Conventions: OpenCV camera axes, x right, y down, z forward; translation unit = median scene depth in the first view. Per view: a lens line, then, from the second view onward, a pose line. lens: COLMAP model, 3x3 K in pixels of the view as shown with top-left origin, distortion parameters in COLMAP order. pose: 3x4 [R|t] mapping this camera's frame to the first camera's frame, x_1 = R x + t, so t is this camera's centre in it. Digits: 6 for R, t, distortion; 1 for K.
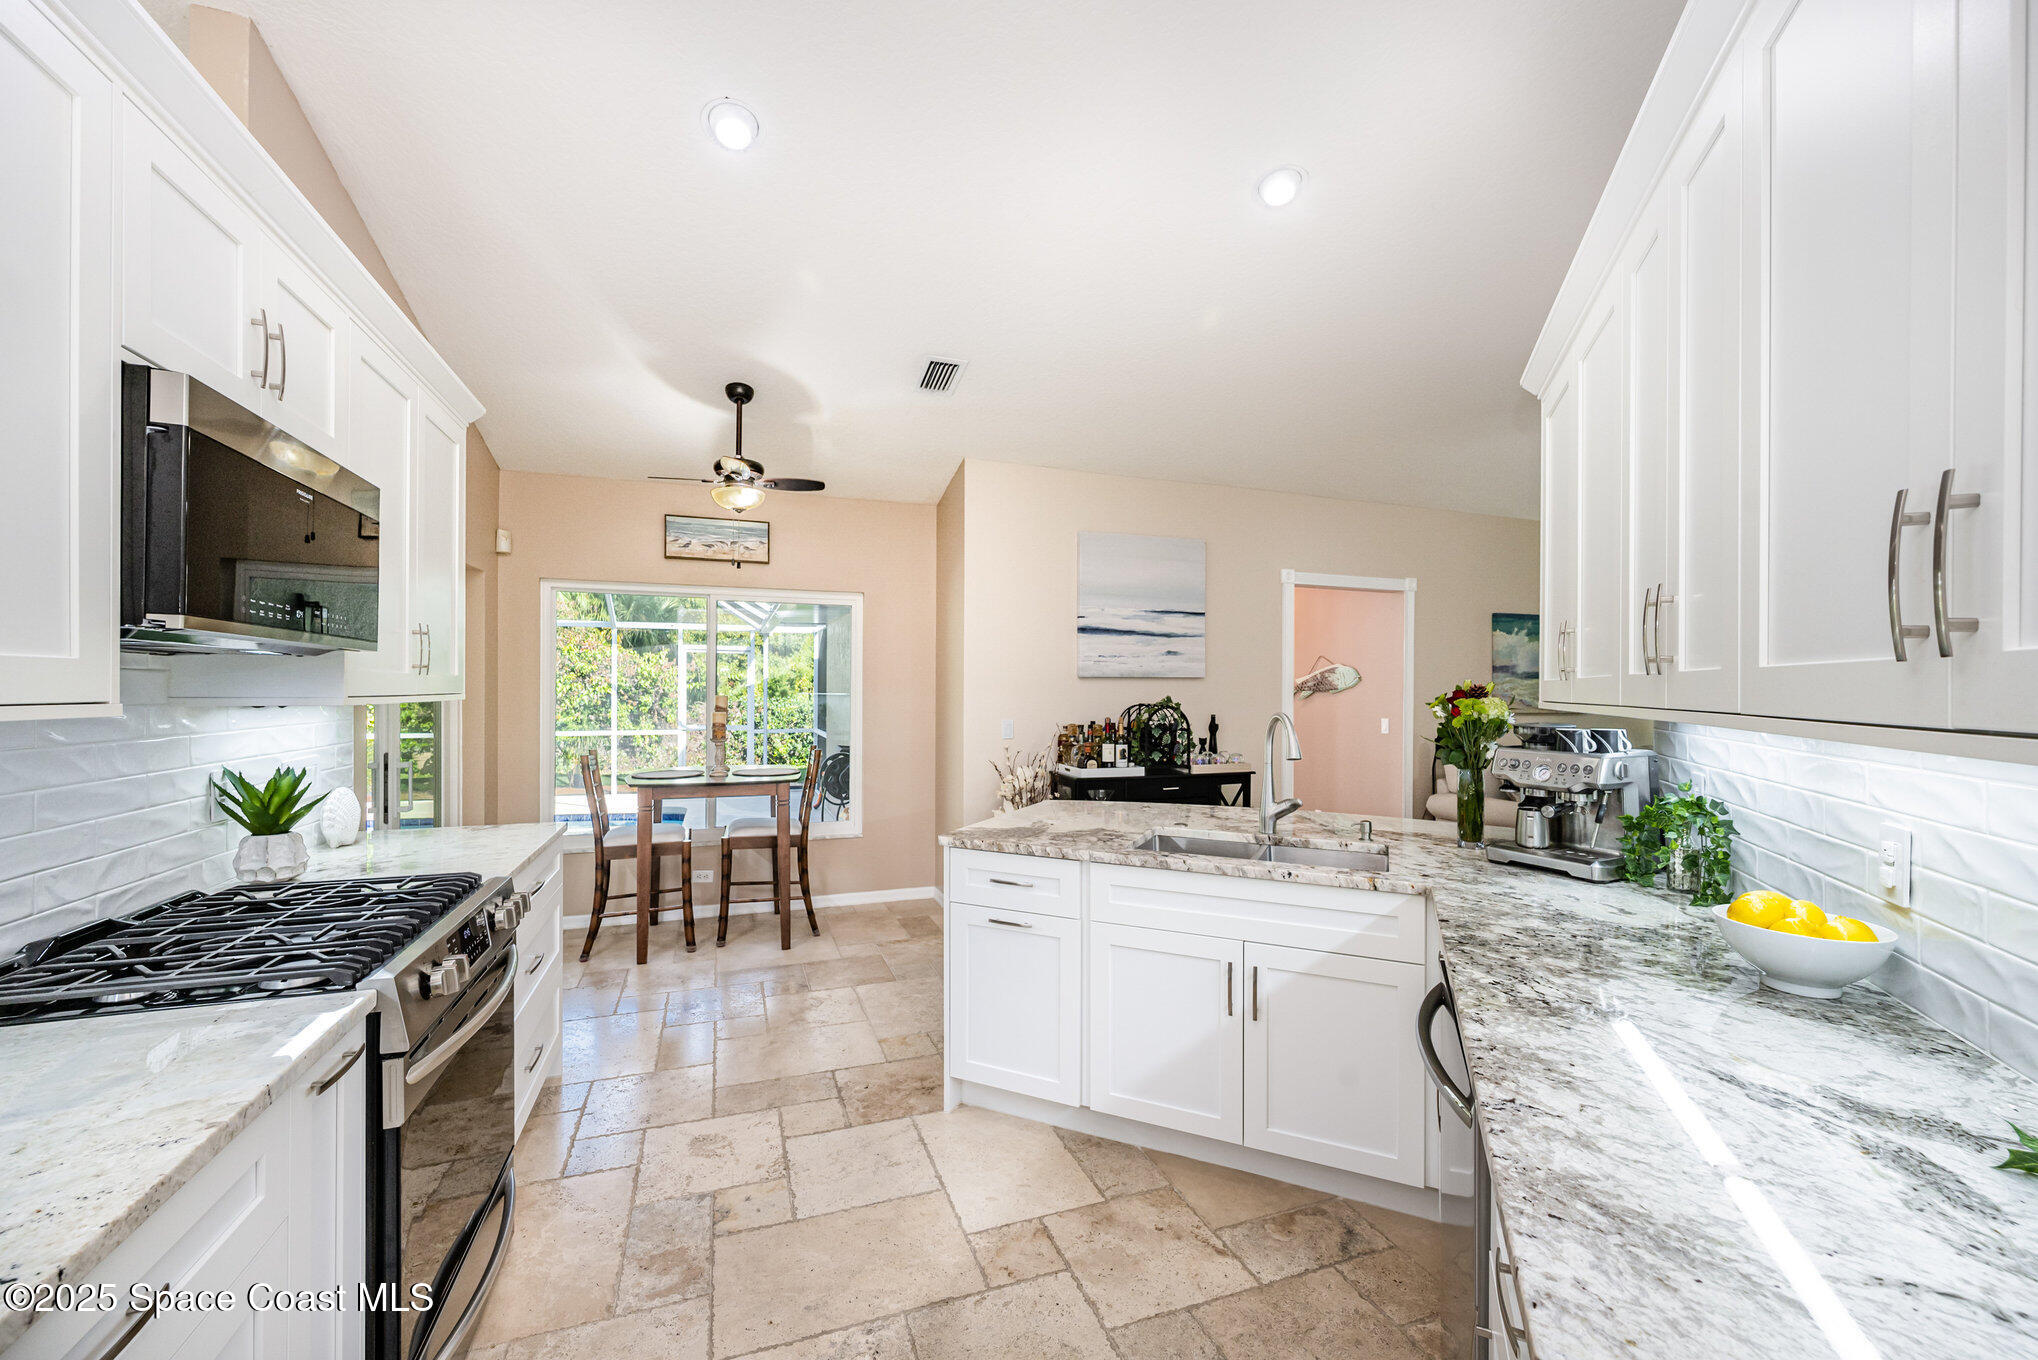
lens RADIAL K [[807.9, 0, 1019.0], [0, 807.9, 680.0], [0, 0, 1]] dist [-0.001815, 0.000017]
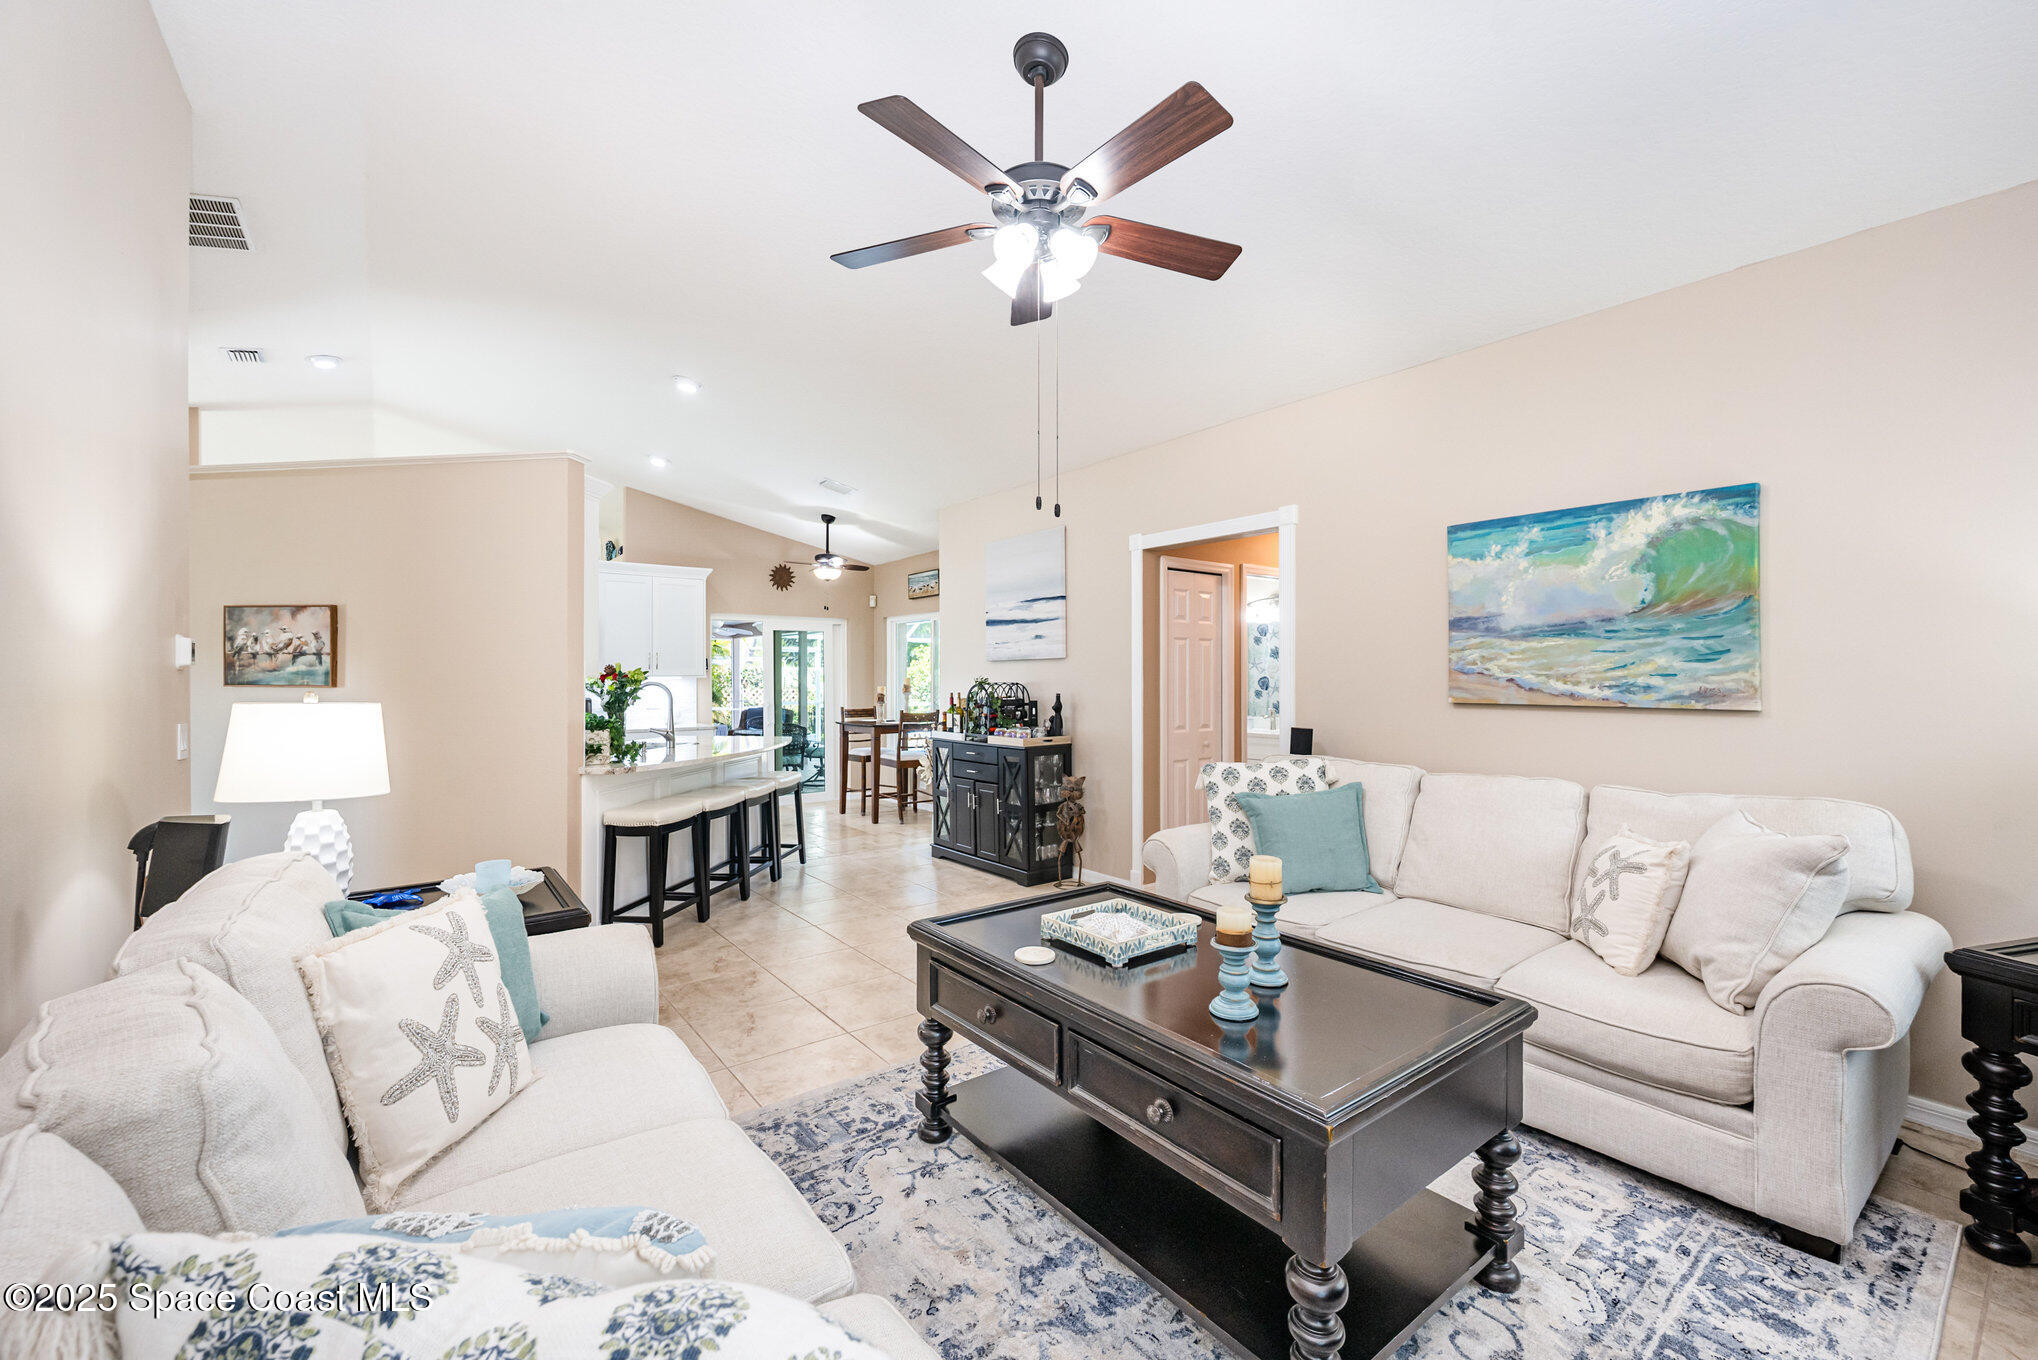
lens RADIAL K [[832.2, 0, 1019.0], [0, 832.2, 680.0], [0, 0, 1]] dist [-0.000548, -0.000045]
pose [[0.292910, -0.003712, -0.956133, 1.256102], [0.012660, 0.999920, -0.000004, 0.024644], [0.956056, -0.012103, 0.292934, 0.647263]]
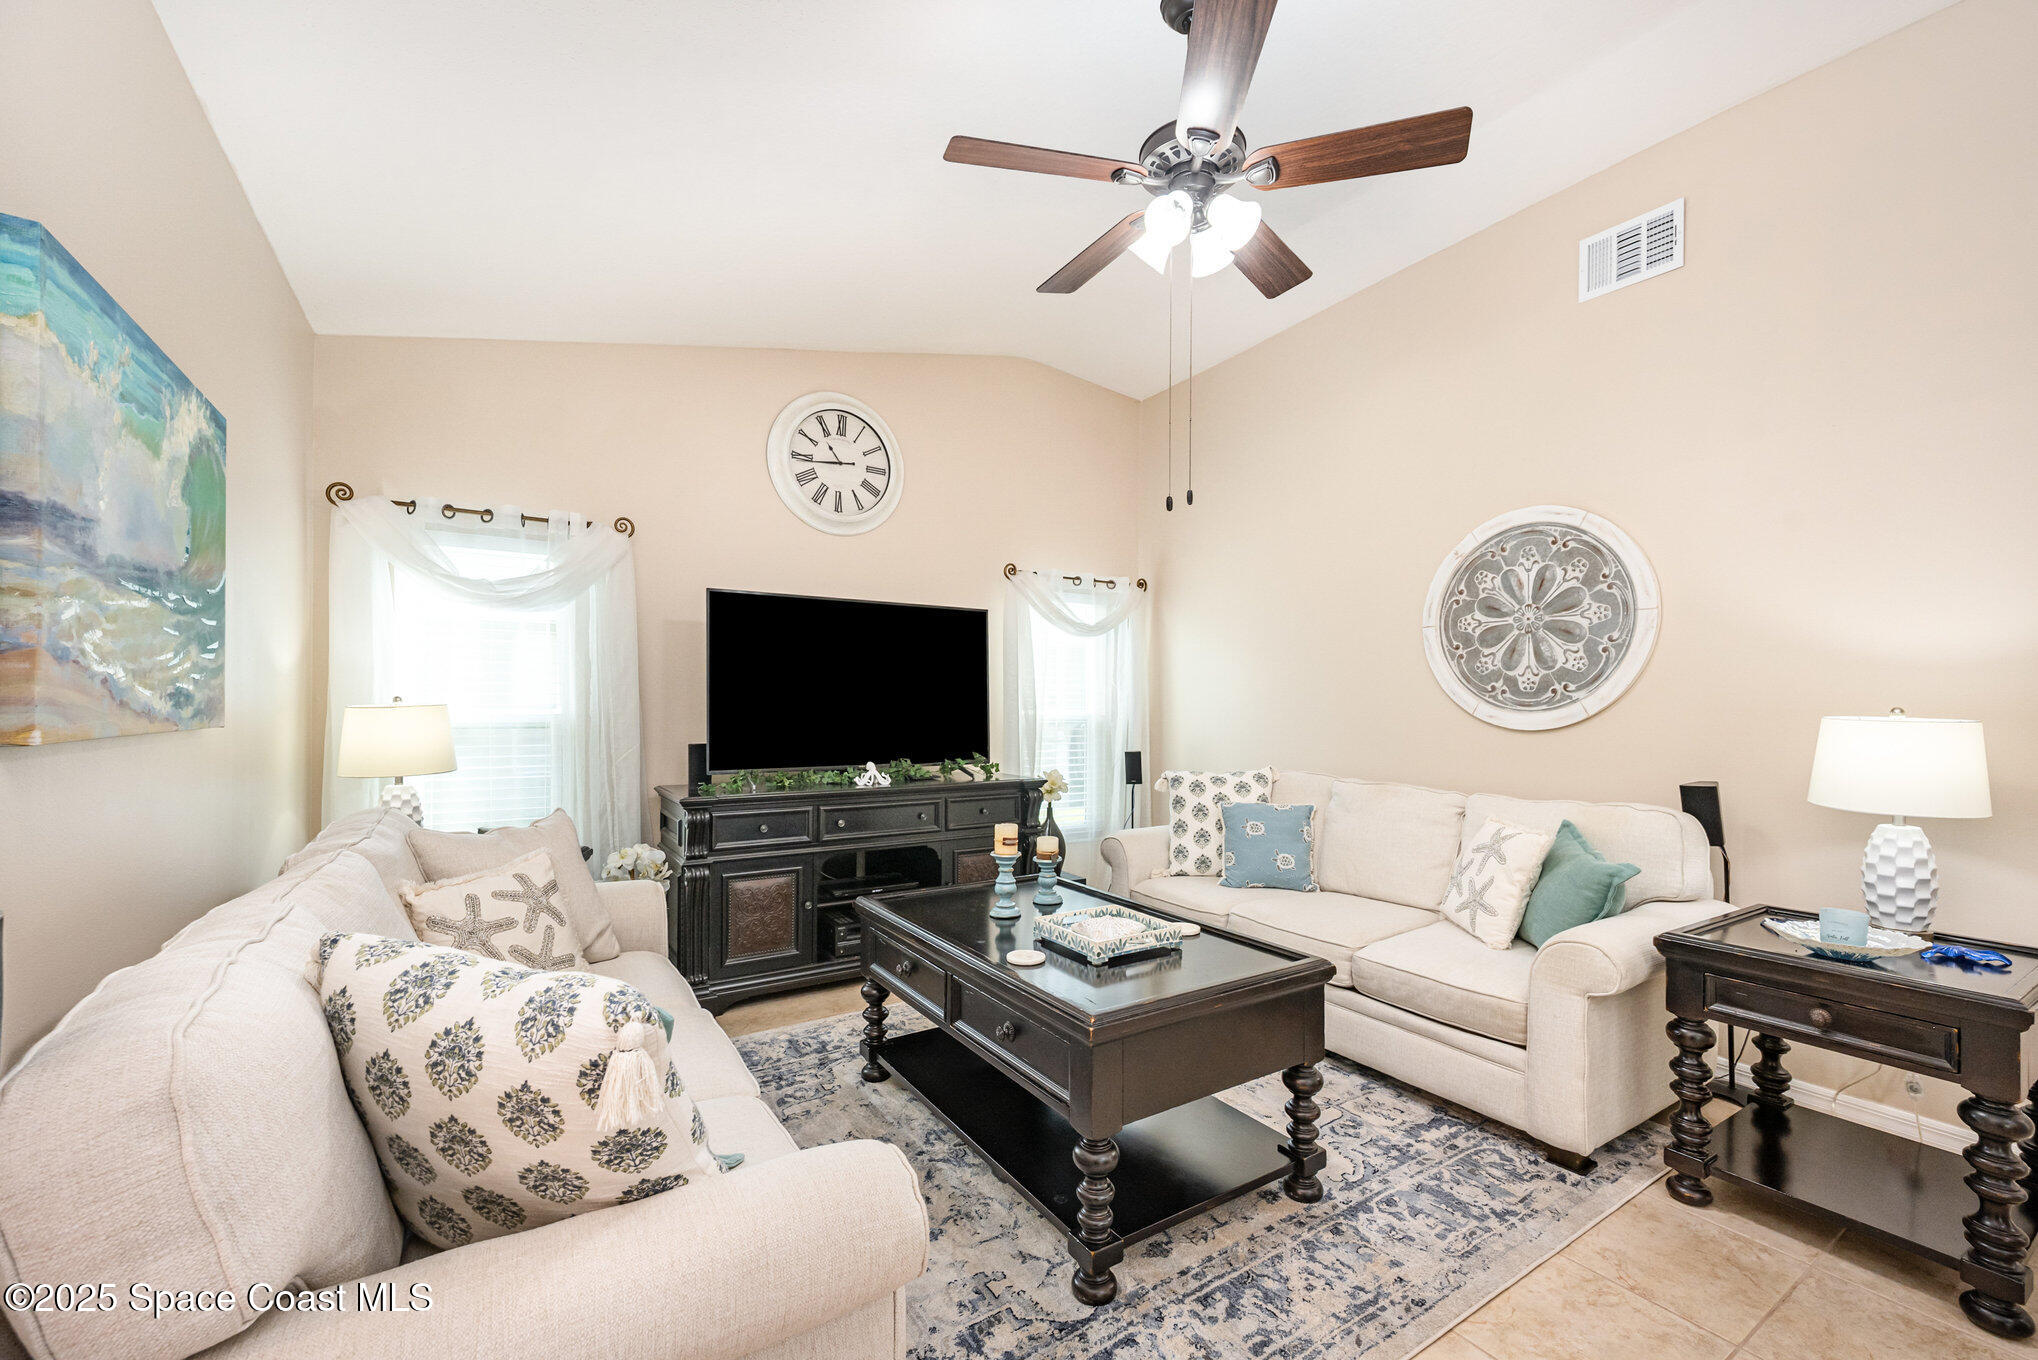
lens RADIAL K [[833.0, 0, 1027.4], [0, 833.0, 706.3], [0, 0, 1]] dist [0.000204, 0.000060]
pose [[-0.221203, -0.013949, 0.975128, 0.415294], [-0.017266, 0.999797, 0.010386, 0.029622], [-0.975075, -0.014539, -0.221399, 0.969705]]
